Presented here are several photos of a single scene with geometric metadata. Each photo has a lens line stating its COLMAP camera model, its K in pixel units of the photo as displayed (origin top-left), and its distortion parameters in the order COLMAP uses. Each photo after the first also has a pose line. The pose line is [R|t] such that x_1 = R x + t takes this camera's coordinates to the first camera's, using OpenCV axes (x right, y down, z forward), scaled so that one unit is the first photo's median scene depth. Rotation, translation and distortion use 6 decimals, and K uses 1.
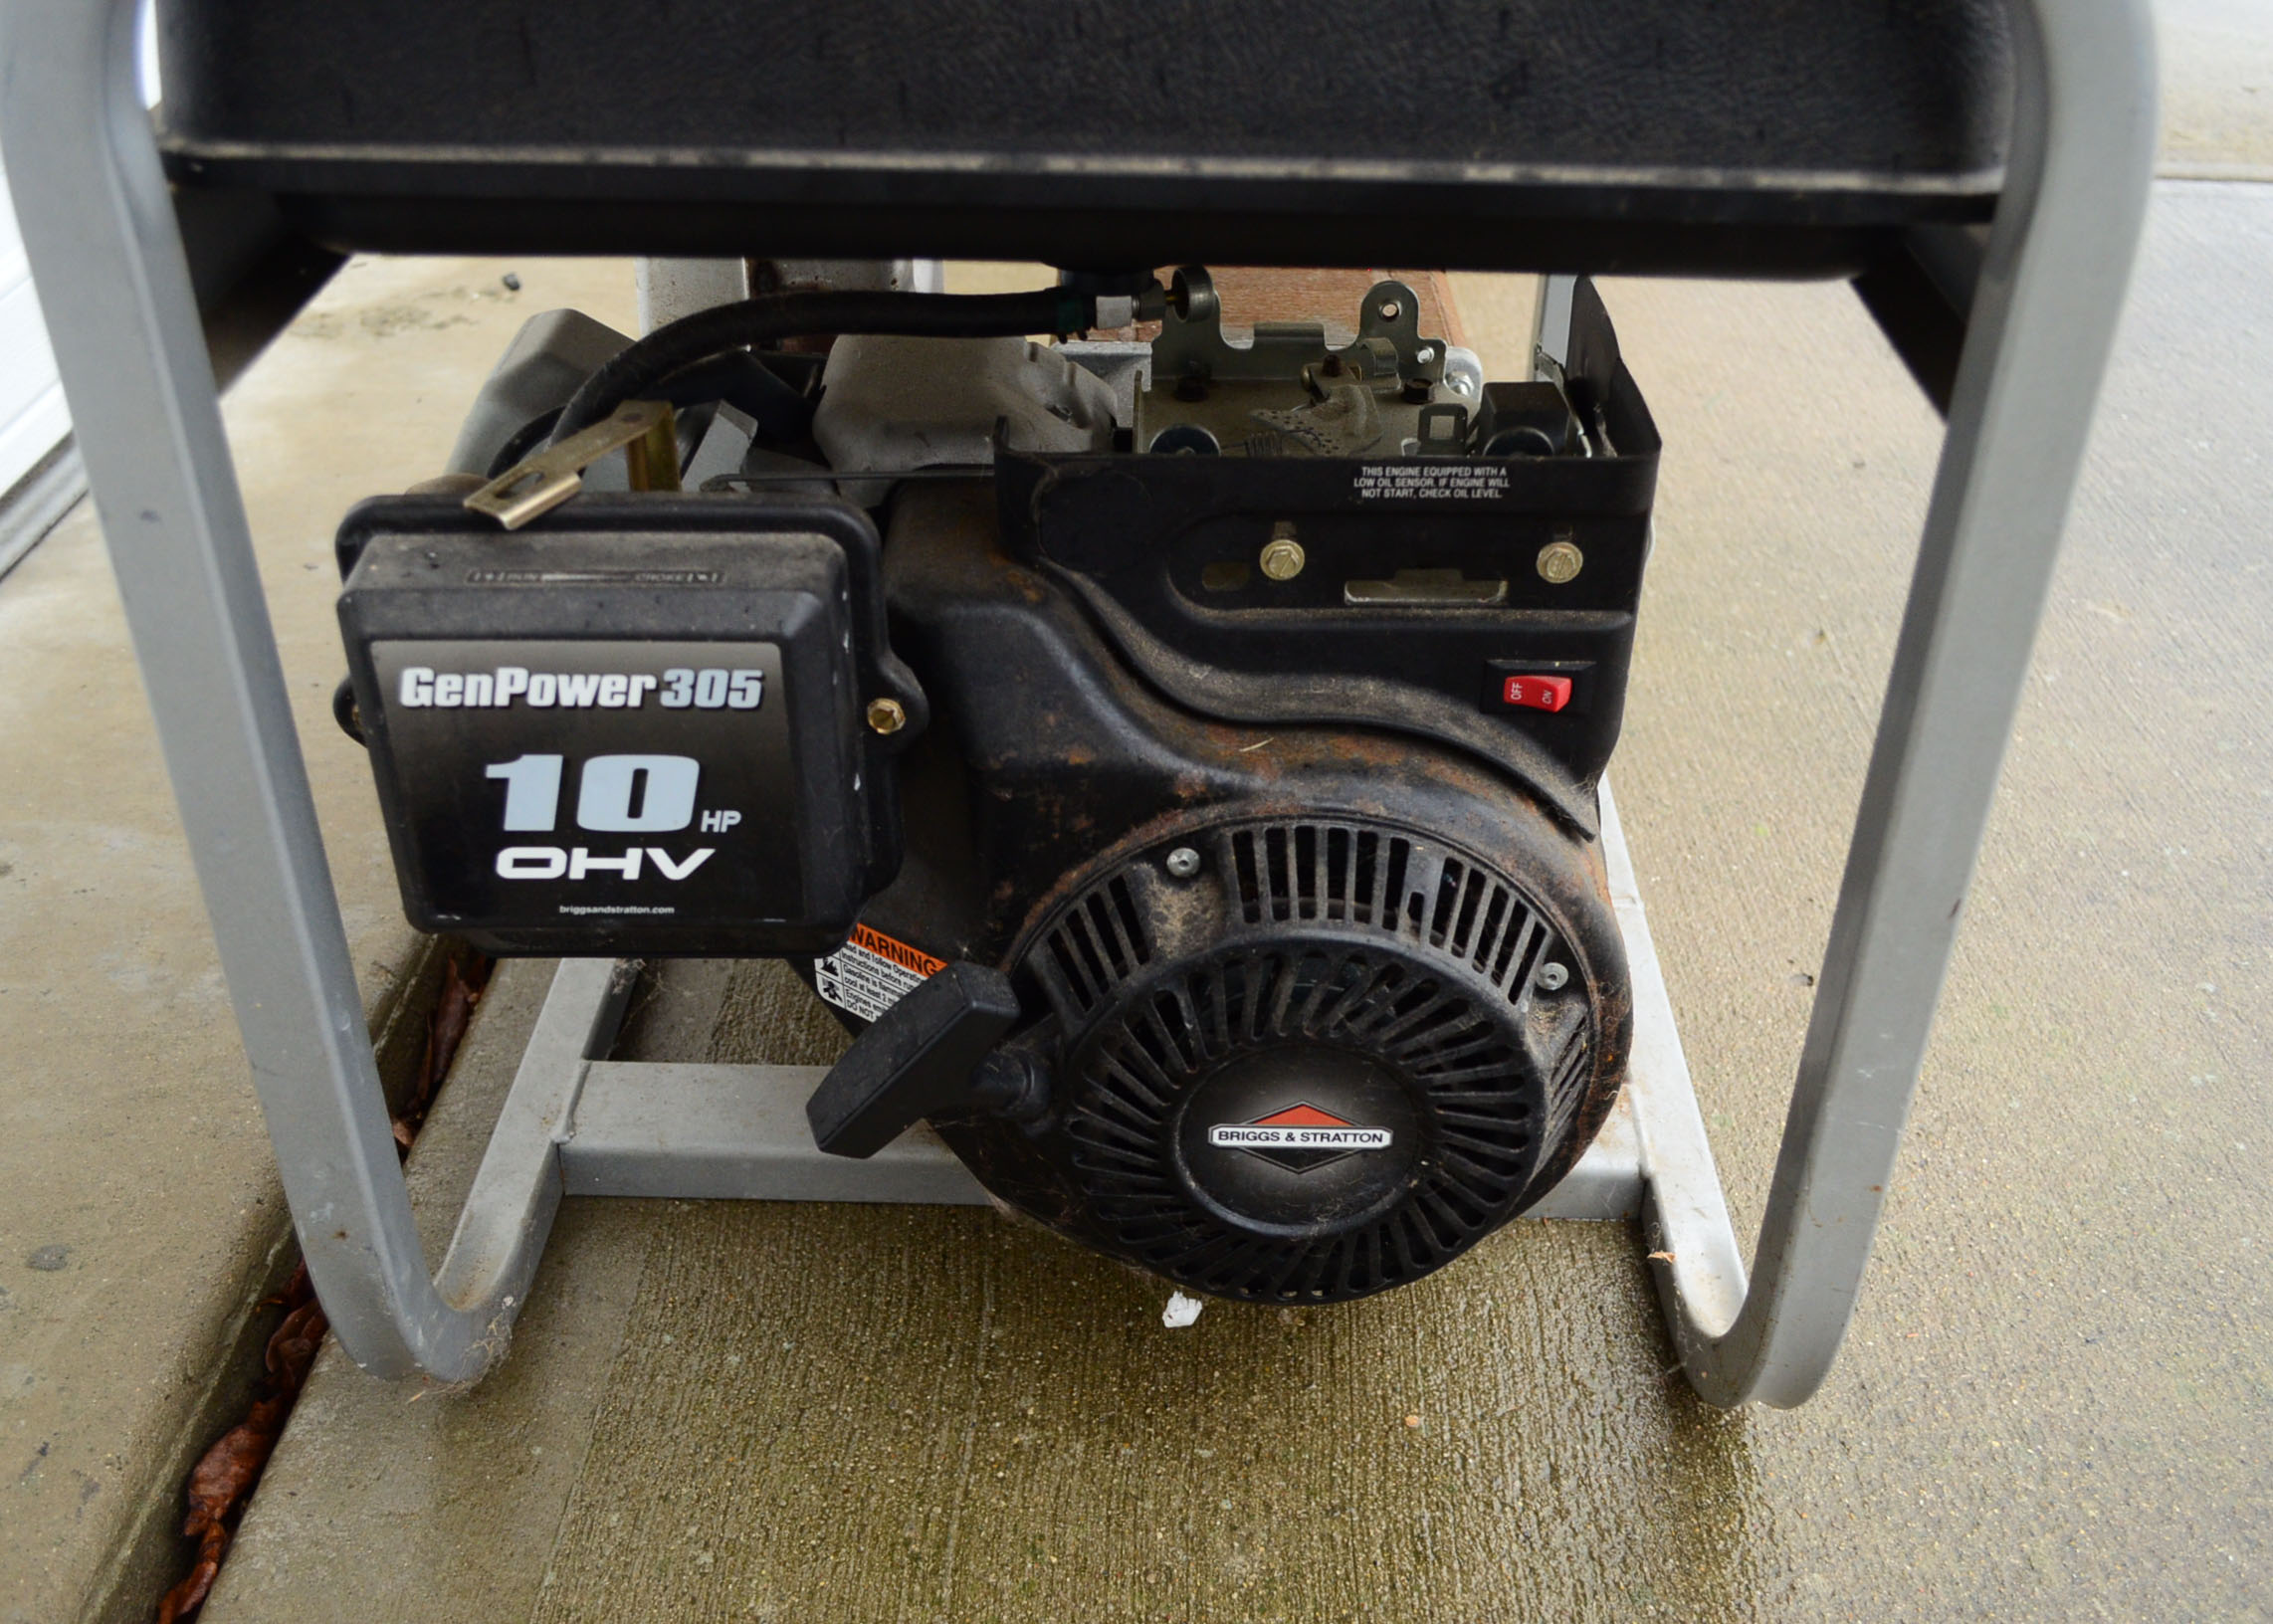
lens RADIAL K [[2248.7, 0, 1147.3], [0, 2248.7, 809.1], [0, 0, 1]] dist [-0.021364, 0.001132]
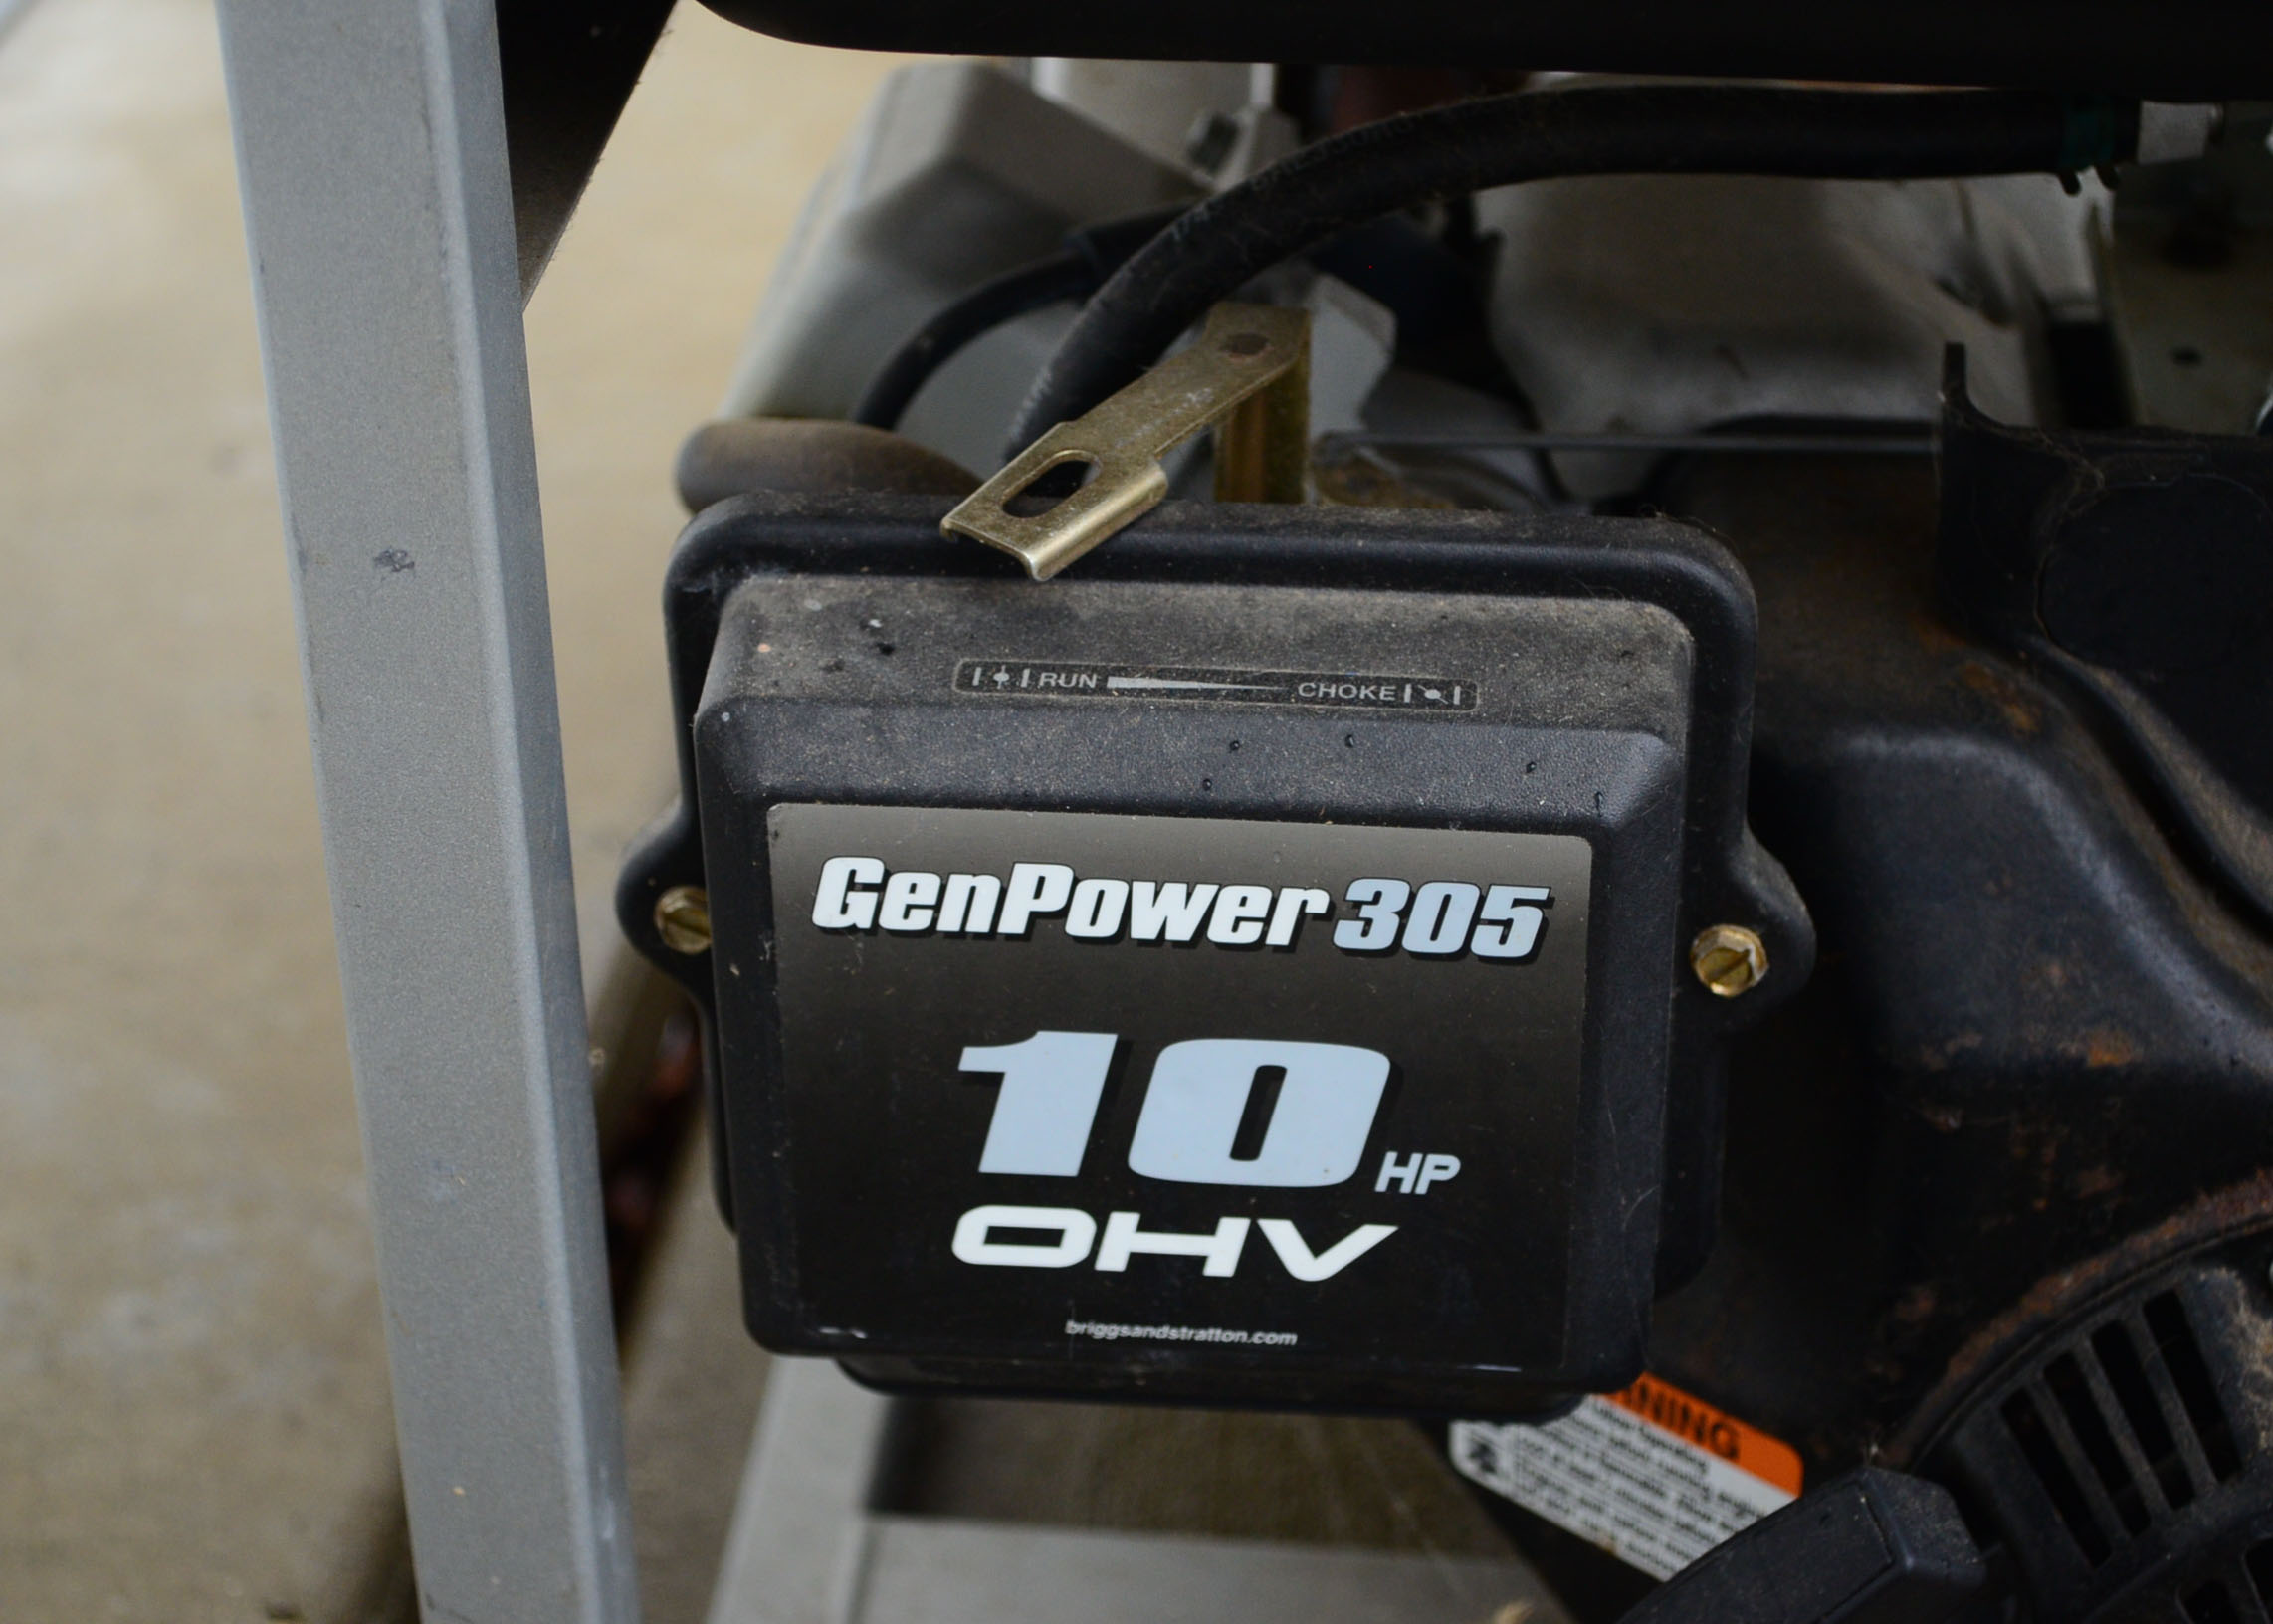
lens RADIAL K [[4433.0, 0, 1136.5], [0, 4433.0, 812.0], [0, 0, 1]] dist [0.007041, -0.260845]
pose [[0.996491, 0.036088, -0.075519, -0.167882], [-0.036238, 0.999343, -0.000618, -0.066178], [0.075447, 0.003353, 0.997144, 0.019990]]
